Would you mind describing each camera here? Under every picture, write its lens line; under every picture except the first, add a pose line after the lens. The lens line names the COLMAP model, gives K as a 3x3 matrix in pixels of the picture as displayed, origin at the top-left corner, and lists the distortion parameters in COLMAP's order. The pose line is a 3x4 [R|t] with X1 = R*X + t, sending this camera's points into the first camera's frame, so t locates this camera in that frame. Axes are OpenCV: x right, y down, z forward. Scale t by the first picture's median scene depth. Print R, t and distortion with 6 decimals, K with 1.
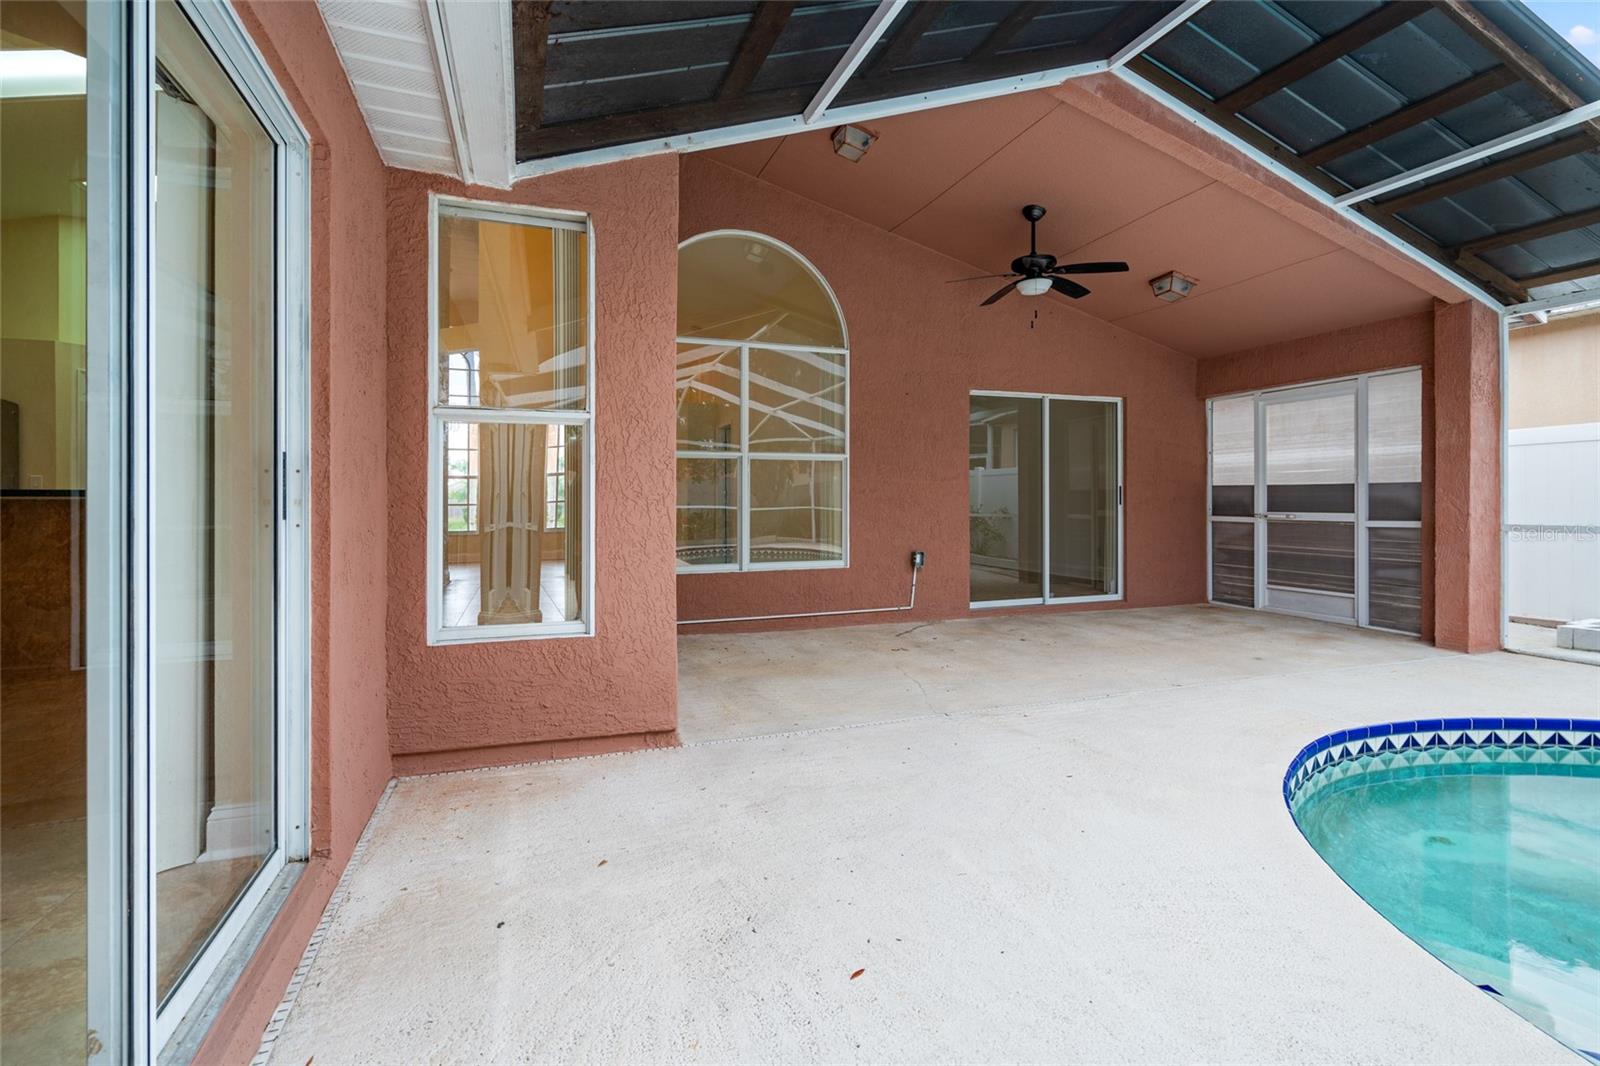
lens RADIAL K [[738.9, 0, 797.2], [0, 738.9, 502.0], [0, 0, 1]] dist [-0.008209, -0.000302]
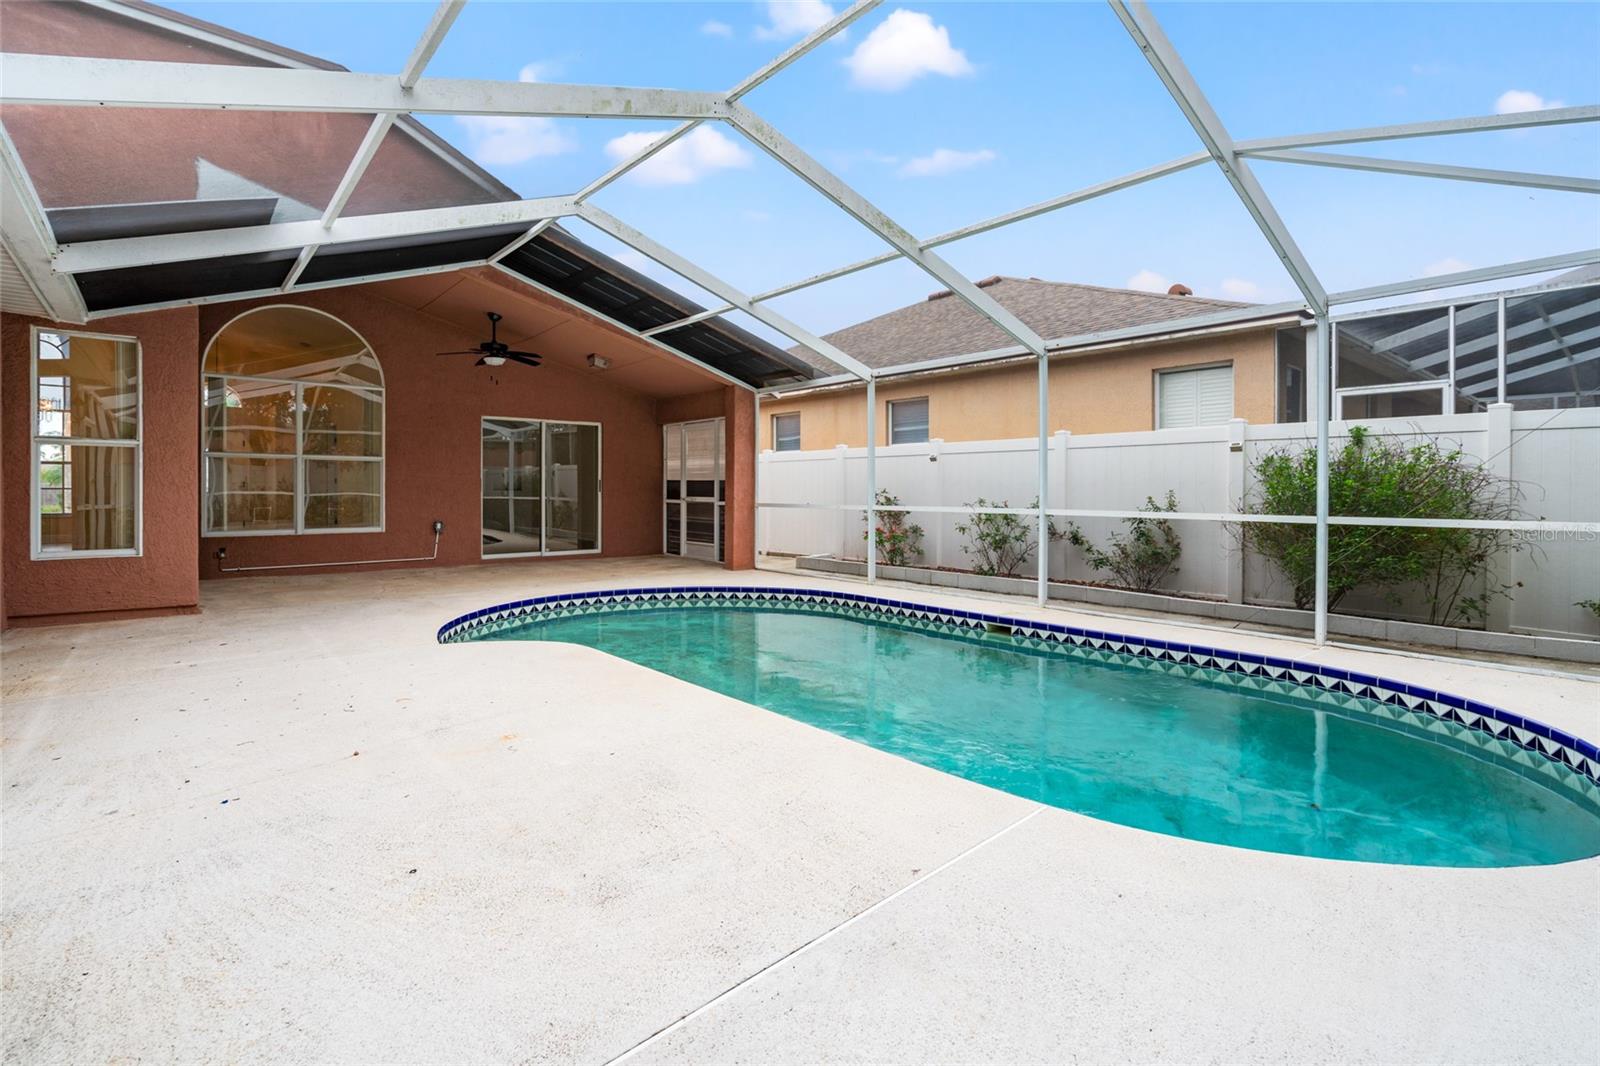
lens RADIAL K [[742.4, 0, 802.9], [0, 742.4, 500.3], [0, 0, 1]] dist [-0.000557, -0.000442]
pose [[0.935569, 0.002448, 0.353135, 0.340220], [-0.007398, 0.999892, 0.012668, -0.001470], [-0.353066, -0.014464, 0.935487, -0.739230]]
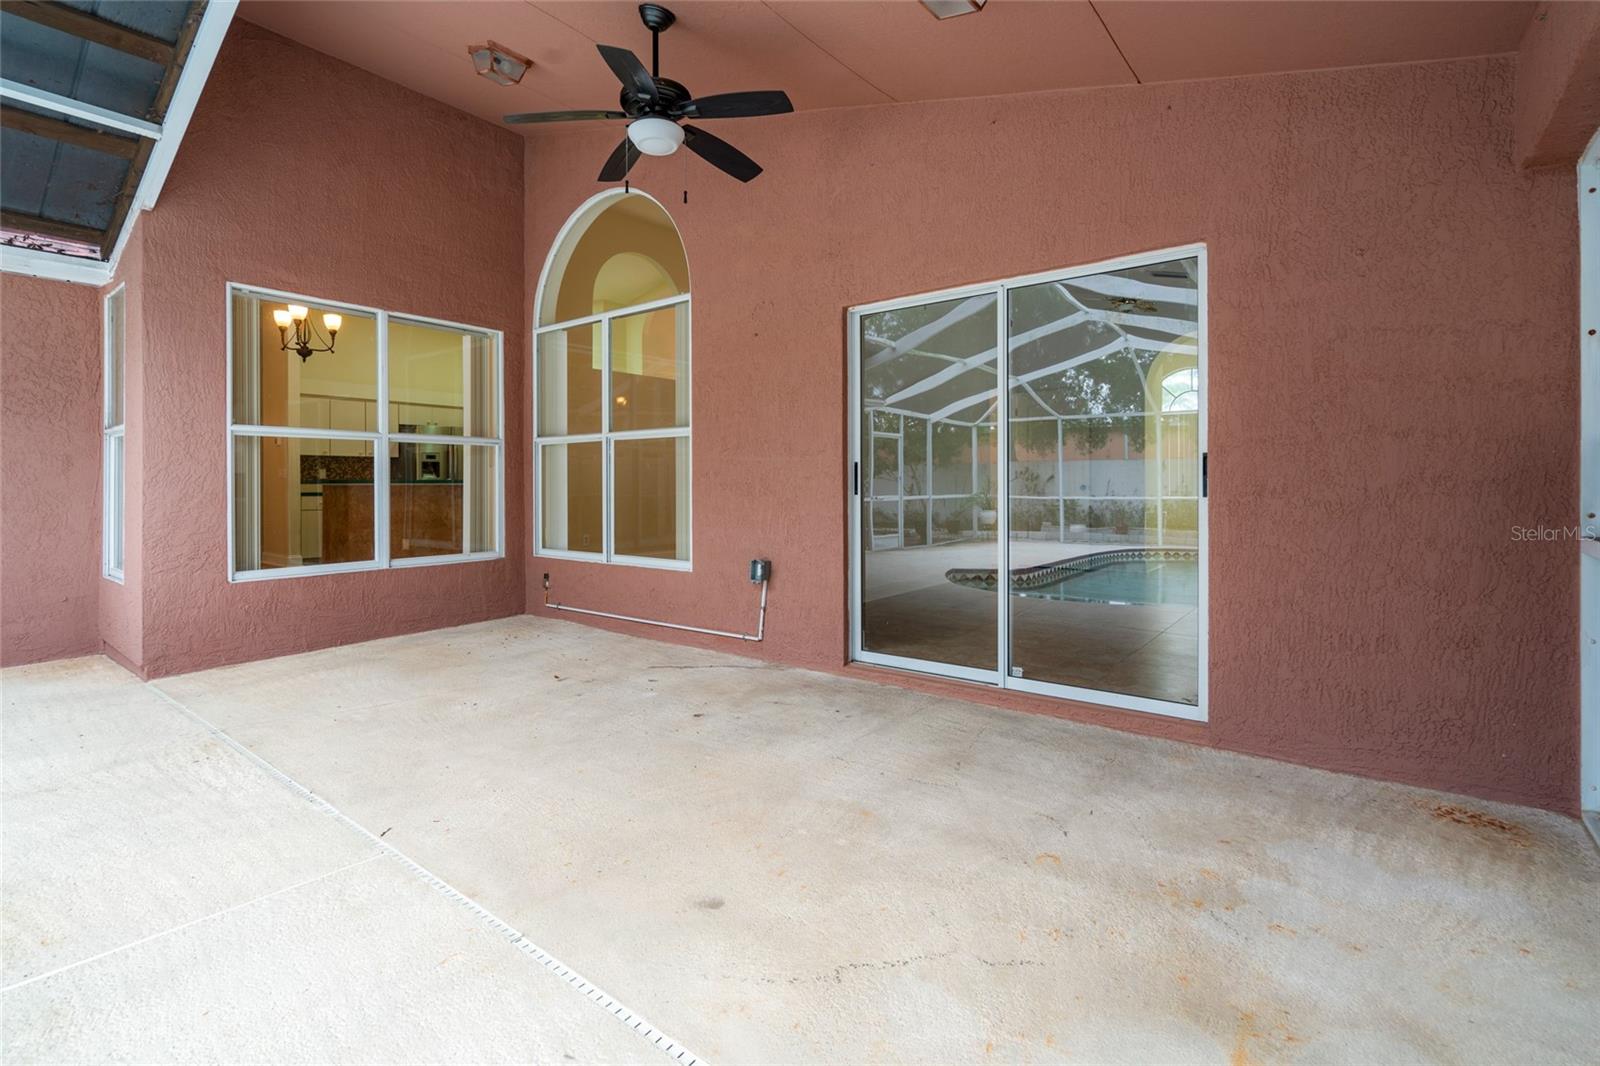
lens RADIAL K [[735.8, 0, 798.2], [0, 735.8, 490.7], [0, 0, 1]] dist [0.001702, 0.000628]
pose [[0.524579, 0.006213, -0.851339, 0.806098], [0.001867, 0.999963, 0.008448, -0.004363], [0.851360, -0.006021, 0.524548, 0.694500]]
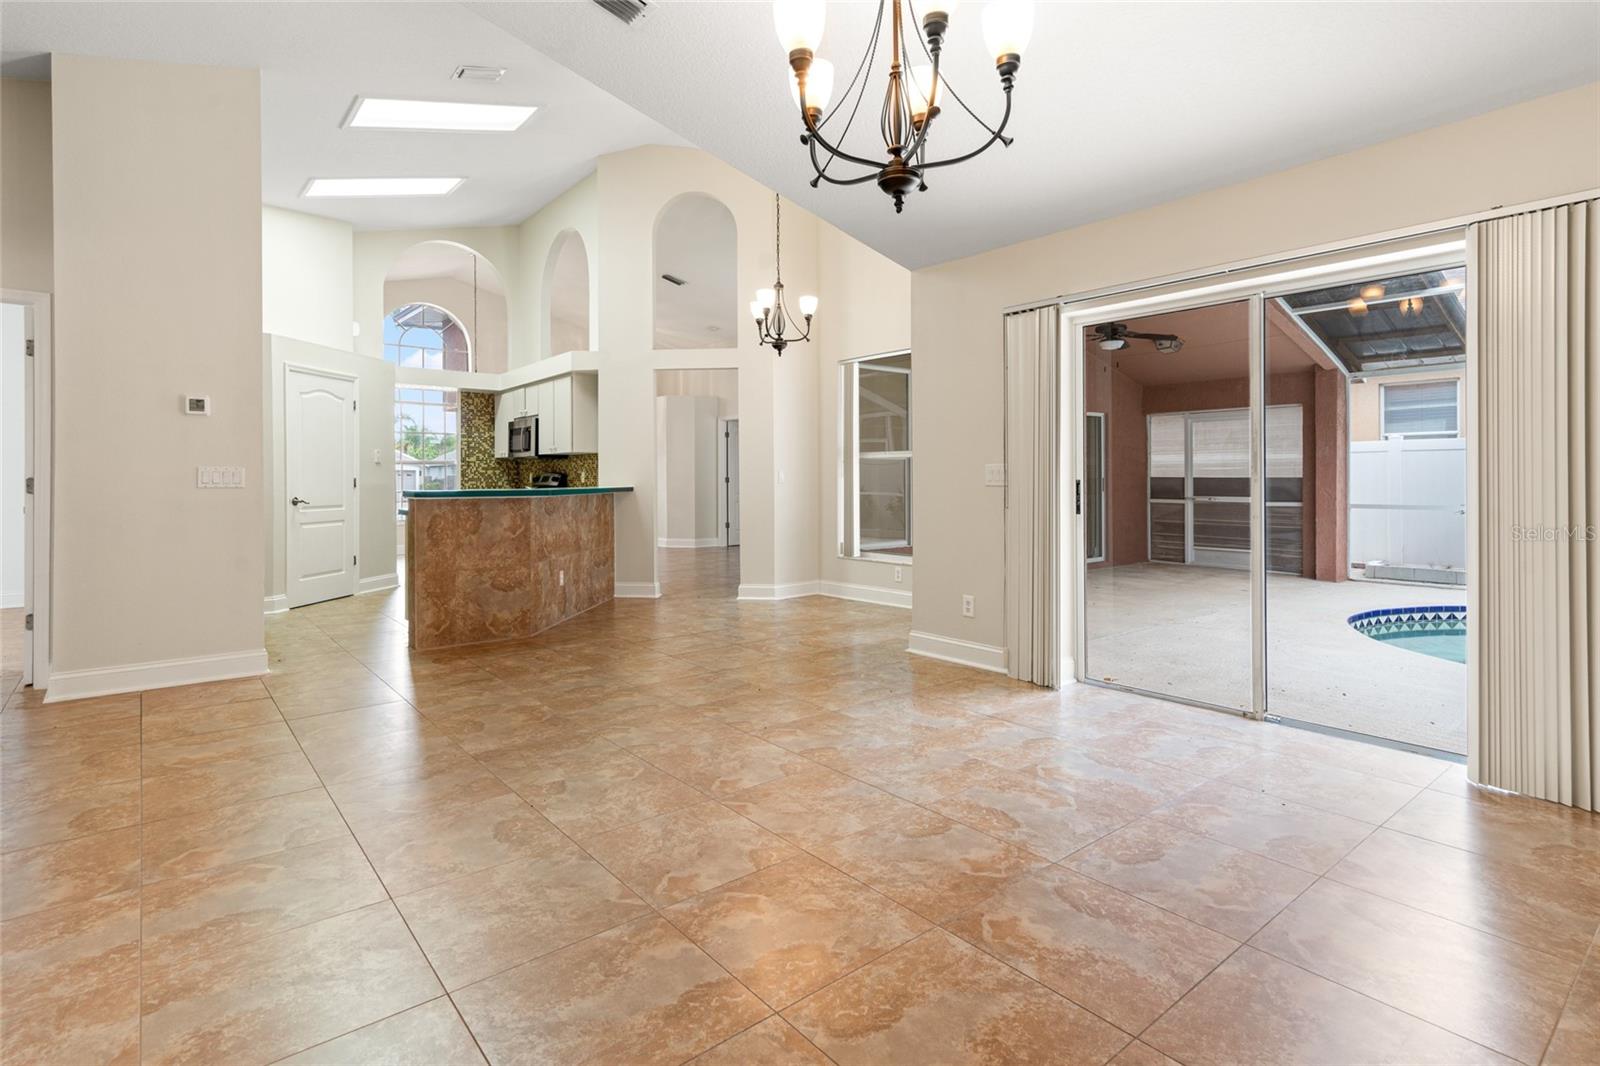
lens RADIAL K [[798.9, 0, 800.5], [0, 798.9, 476.0], [0, 0, 1]] dist [0.002377, -0.000759]
pose [[0.944249, 0.000647, 0.329232, -0.694151], [0.000655, 0.999992, -0.003845, -0.023351], [-0.329232, 0.003846, 0.944241, -0.258575]]
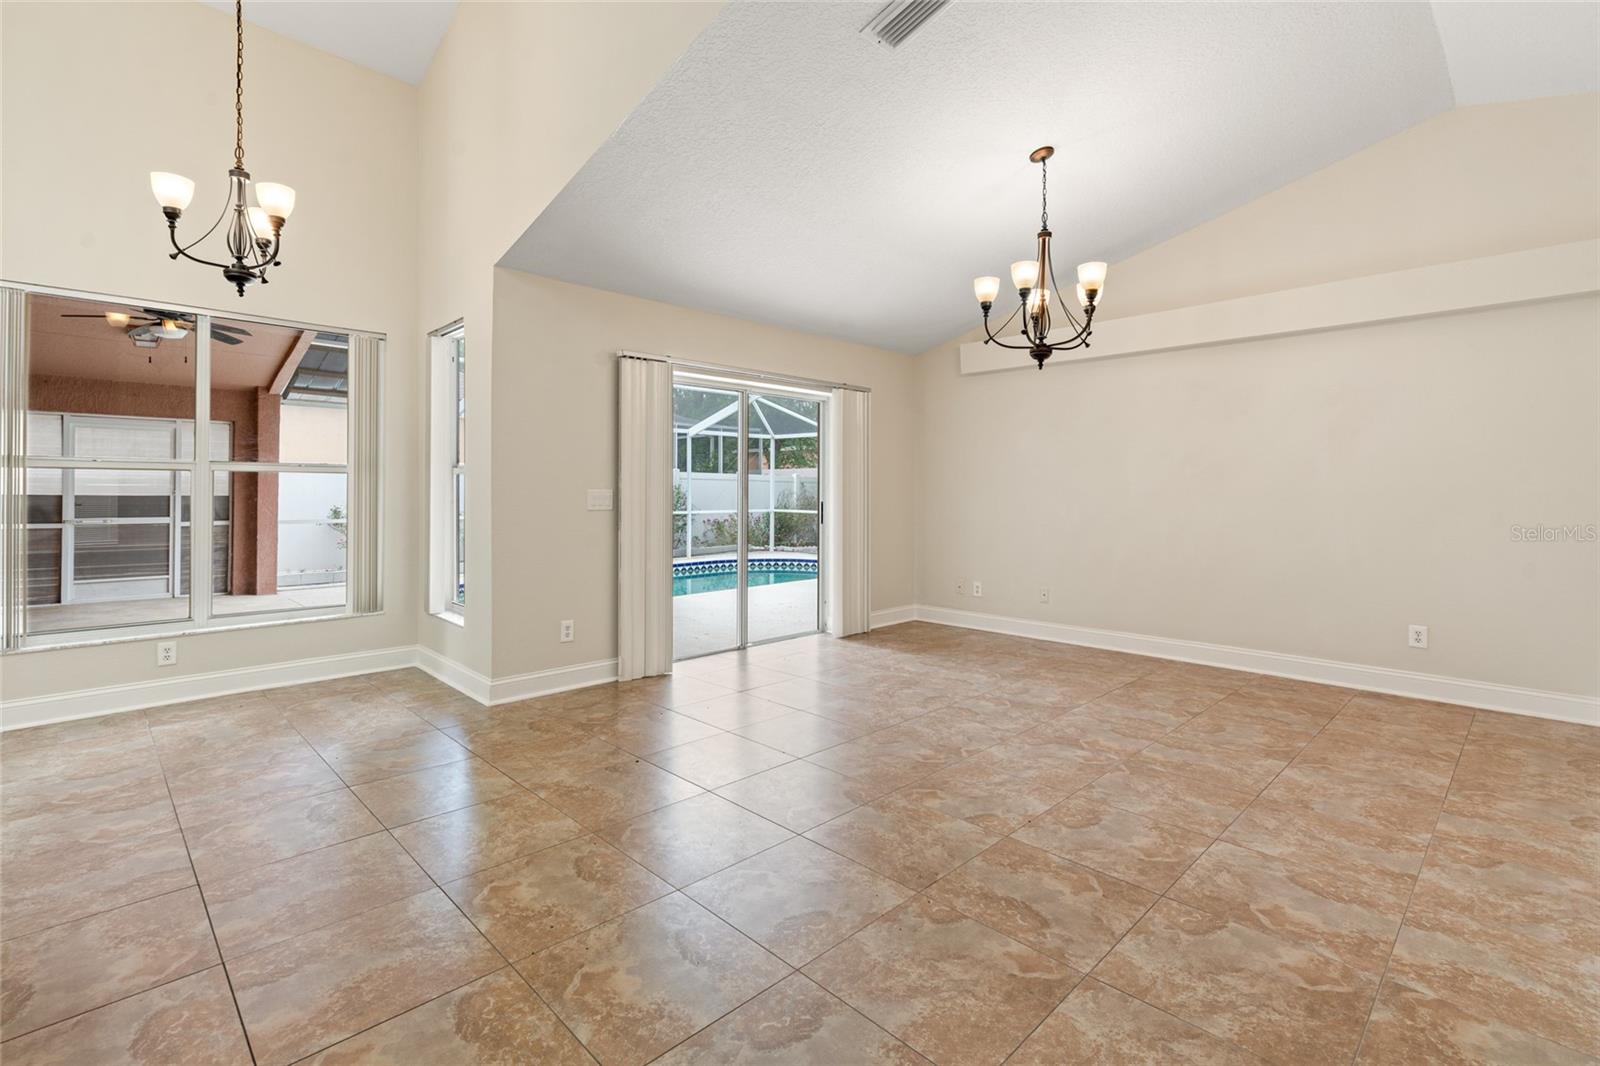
lens RADIAL K [[740.9, 0, 792.6], [0, 740.9, 478.2], [0, 0, 1]] dist [-0.000532, -0.000080]
pose [[-0.408740, 0.015408, 0.912521, -1.029124], [-0.001109, 0.999848, -0.017379, -0.035793], [-0.912650, -0.008115, -0.408661, 0.509790]]
